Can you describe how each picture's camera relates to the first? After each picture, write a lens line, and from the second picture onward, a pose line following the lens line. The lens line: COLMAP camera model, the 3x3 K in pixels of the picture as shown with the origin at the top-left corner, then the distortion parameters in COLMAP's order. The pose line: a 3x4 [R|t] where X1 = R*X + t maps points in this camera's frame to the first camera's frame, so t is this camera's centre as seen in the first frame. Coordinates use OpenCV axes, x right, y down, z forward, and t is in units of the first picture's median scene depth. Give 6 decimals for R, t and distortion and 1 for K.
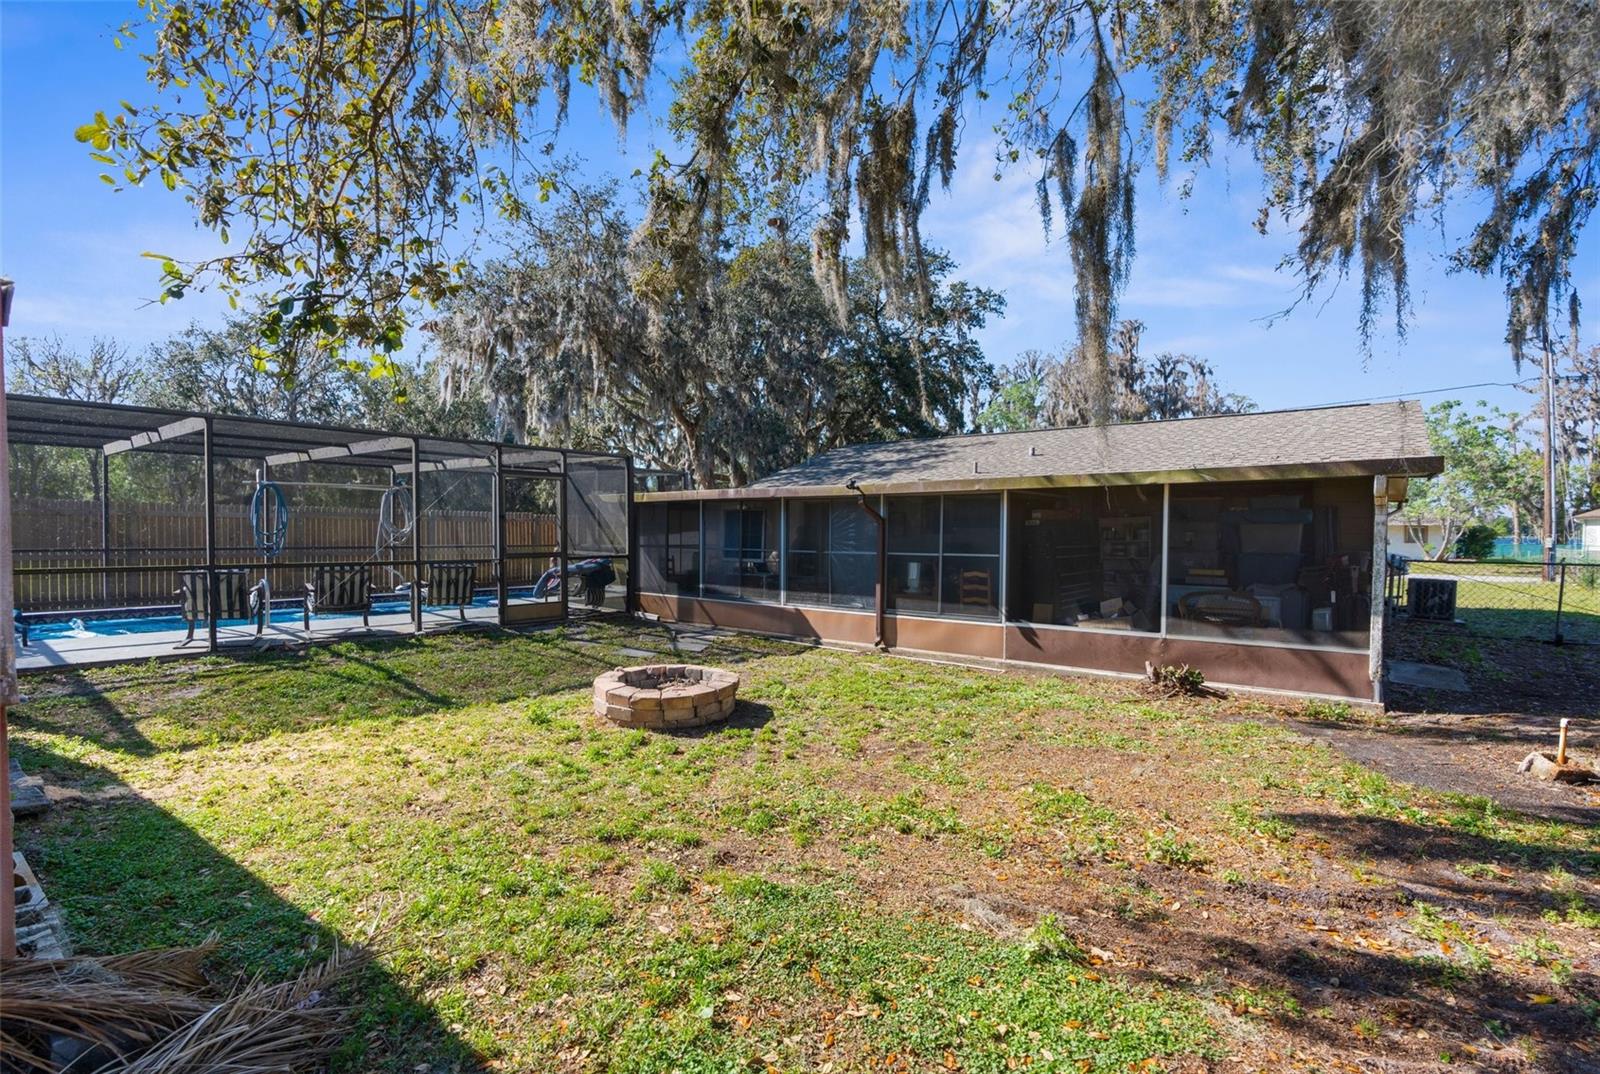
lens RADIAL K [[749.9, 0, 799.6], [0, 749.9, 538.0], [0, 0, 1]] dist [-0.015535, 0.007860]
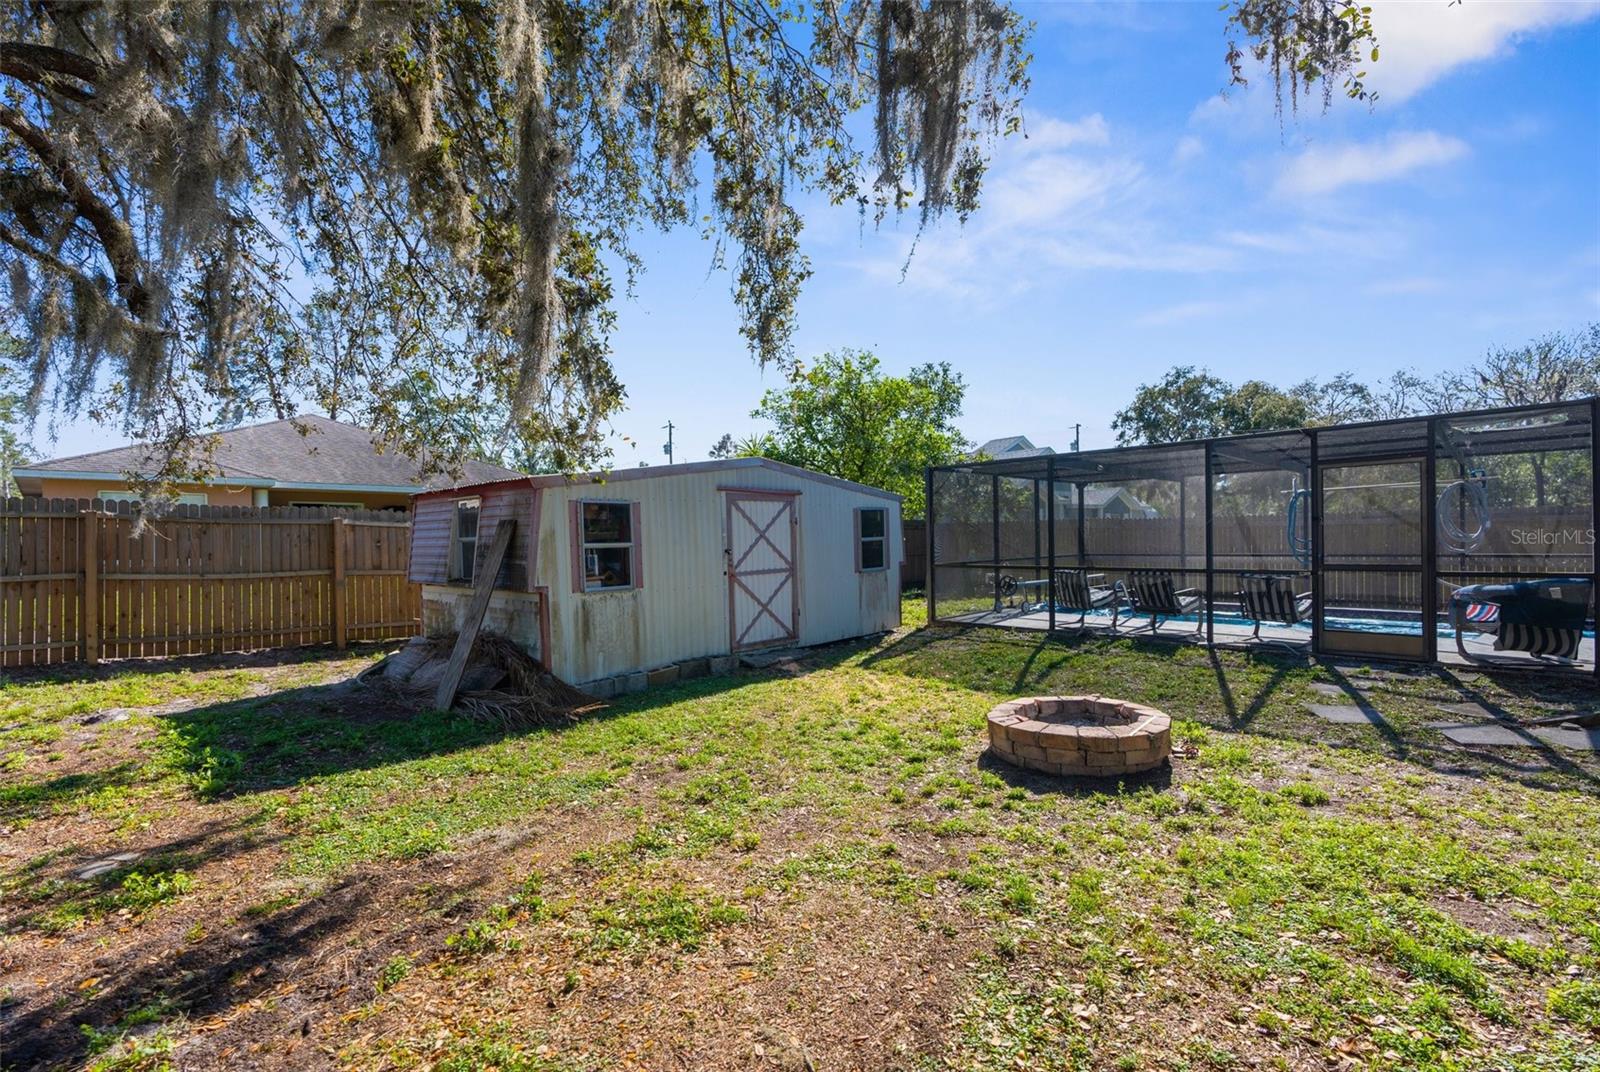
lens RADIAL K [[749.9, 0, 799.5], [0, 749.9, 539.0], [0, 0, 1]] dist [-0.015535, 0.007860]
pose [[-0.134558, -0.007433, -0.990878, 0.556444], [-0.001327, 0.999972, -0.007321, -0.001249], [0.990905, 0.000330, -0.134564, 0.647196]]
